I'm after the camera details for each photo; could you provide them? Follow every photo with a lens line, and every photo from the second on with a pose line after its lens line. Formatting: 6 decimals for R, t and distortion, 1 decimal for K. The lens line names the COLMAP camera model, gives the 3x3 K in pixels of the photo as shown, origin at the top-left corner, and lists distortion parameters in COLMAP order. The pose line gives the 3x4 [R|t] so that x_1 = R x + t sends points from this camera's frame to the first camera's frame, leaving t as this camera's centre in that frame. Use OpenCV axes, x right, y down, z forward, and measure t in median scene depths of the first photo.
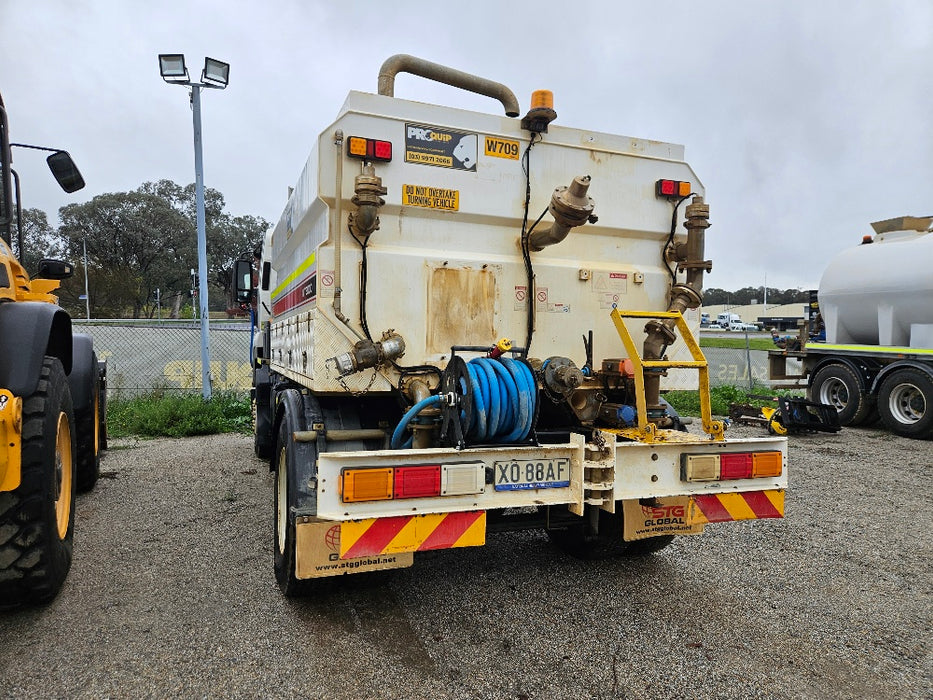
lens RADIAL K [[636.4, 0, 475.2], [0, 636.4, 334.4], [0, 0, 1]] dist [0.078723, -0.076335]
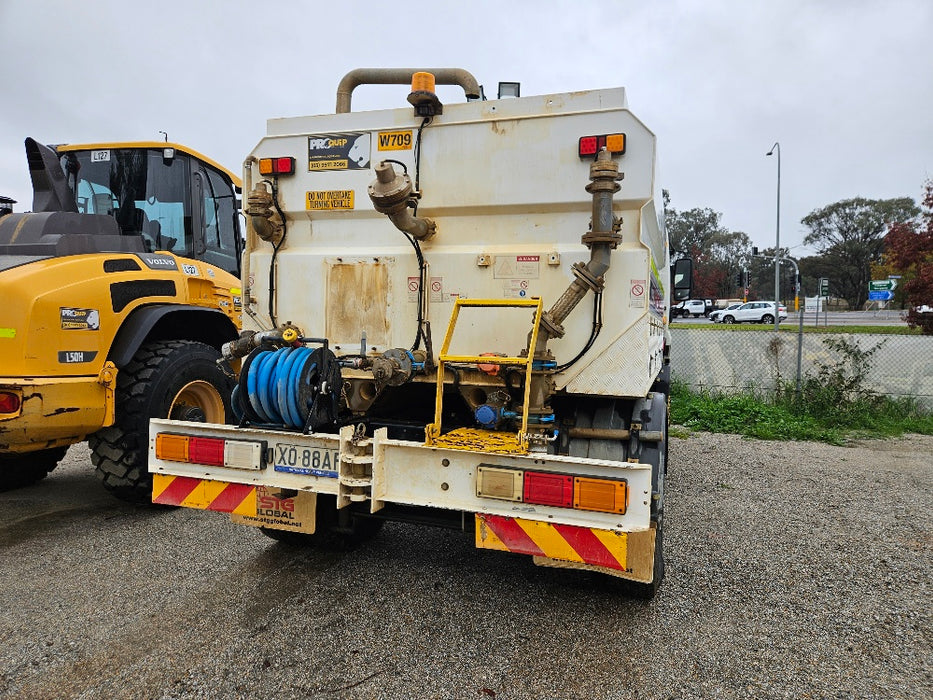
lens RADIAL K [[639.2, 0, 470.3], [0, 639.2, 329.6], [0, 0, 1]] dist [0.074324, -0.078571]
pose [[0.763688, 0.001597, -0.645583, 0.825821], [0.000288, 0.999996, 0.002814, 0.003182], [0.645585, -0.002335, 0.763685, 0.320039]]
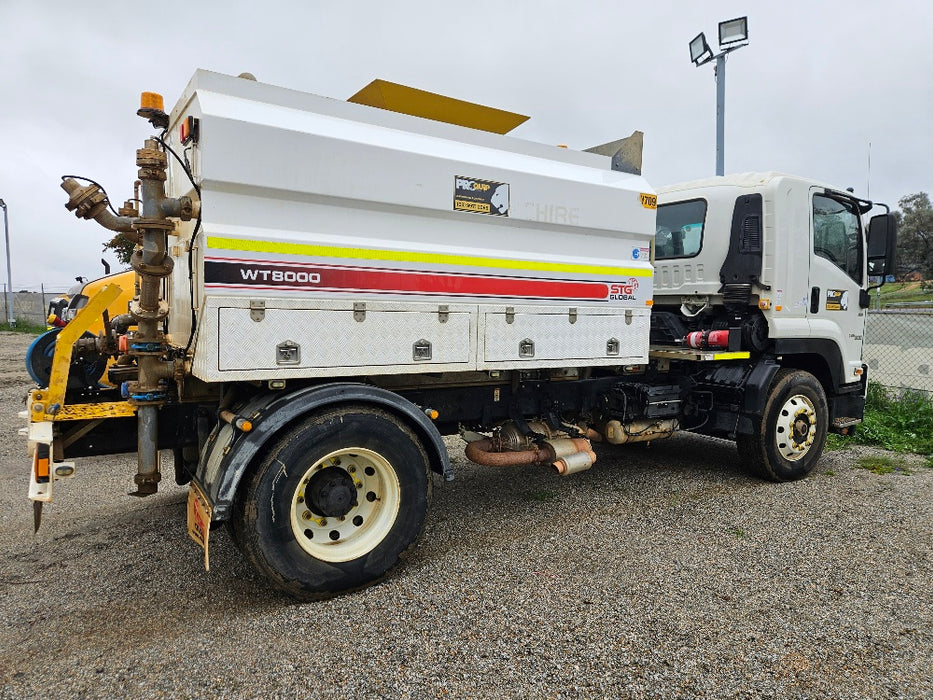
lens RADIAL K [[636.4, 0, 475.2], [0, 636.4, 334.4], [0, 0, 1]] dist [0.078723, -0.076335]
pose [[0.193411, 0.026706, -0.980754, 1.386881], [-0.000907, 0.999634, 0.027041, 0.009898], [0.981117, -0.004341, 0.193364, 1.394927]]
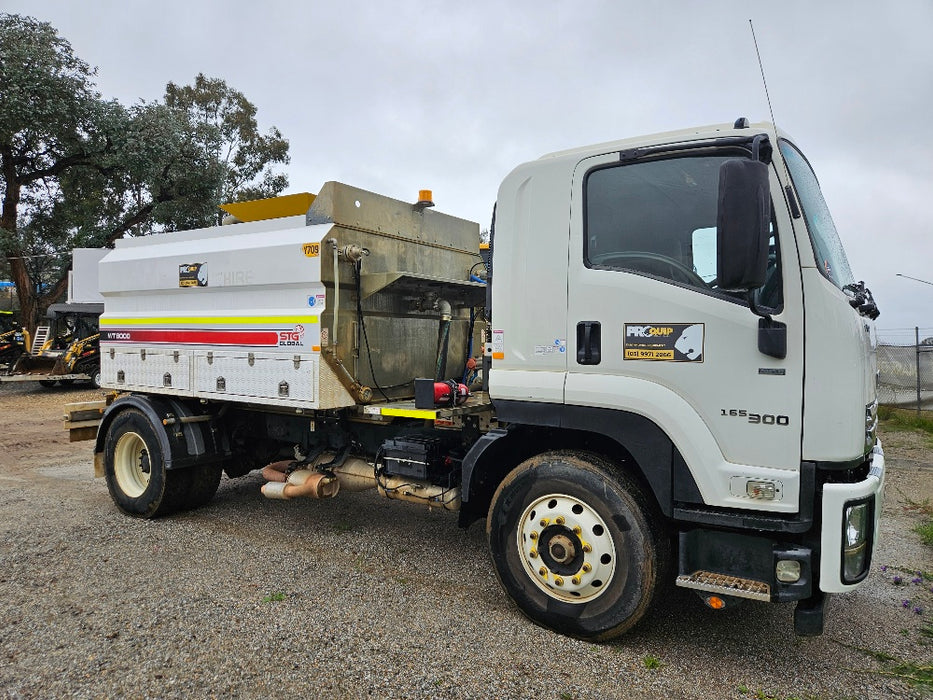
lens RADIAL K [[629.4, 0, 467.1], [0, 629.4, 365.9], [0, 0, 1]] dist [0.085687, -0.069351]
pose [[-0.826788, -0.050028, -0.560285, 0.590549], [-0.044420, 0.998733, -0.023629, 0.035004], [0.560757, 0.005352, -0.827963, 3.389331]]
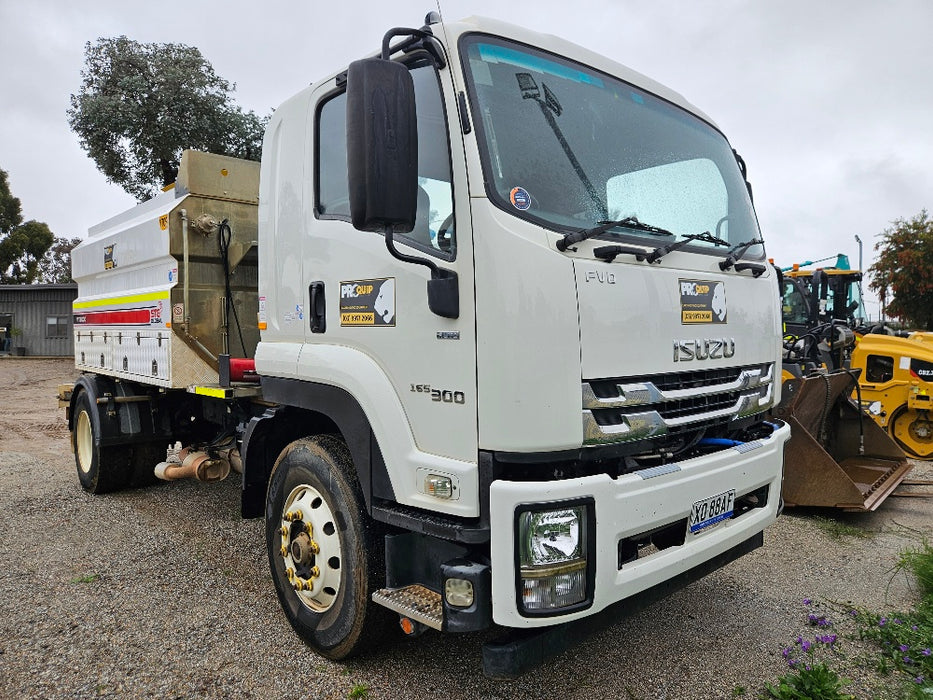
lens RADIAL K [[629.4, 0, 467.1], [0, 629.4, 365.9], [0, 0, 1]] dist [0.085687, -0.069351]
pose [[-0.937900, -0.040401, -0.344544, -0.053641], [-0.044044, 0.999026, 0.002752, 0.033335], [0.344097, 0.017756, -0.938766, 3.540584]]
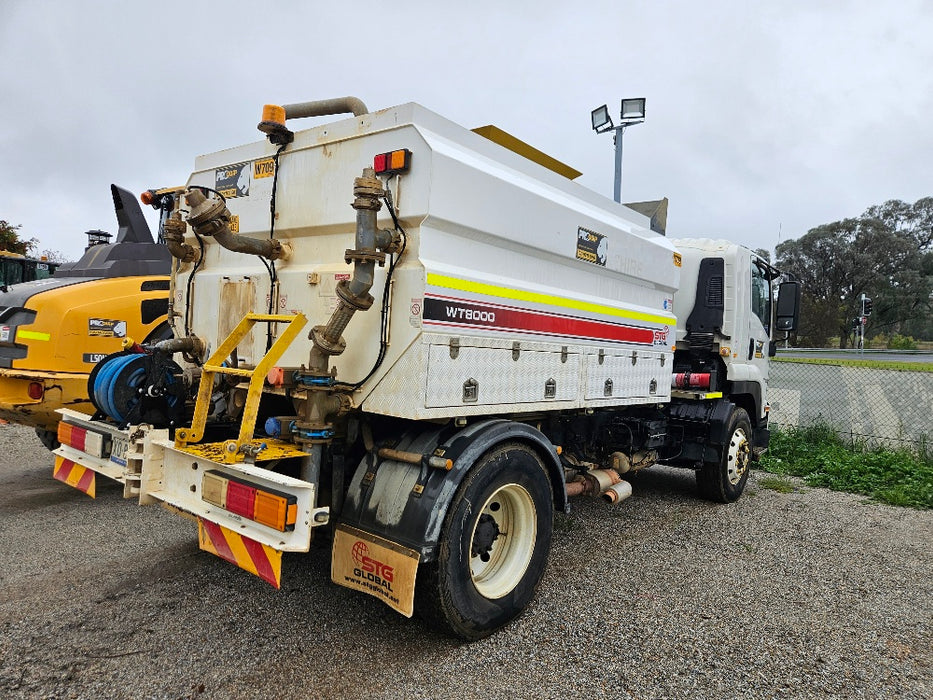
lens RADIAL K [[635.0, 0, 475.0], [0, 635.0, 341.0], [0, 0, 1]] dist [0.079101, -0.073709]
pose [[0.487283, 0.008282, -0.873205, 1.231966], [-0.040429, 0.999097, -0.013086, 0.001506], [0.872308, 0.041679, 0.487178, 0.834124]]
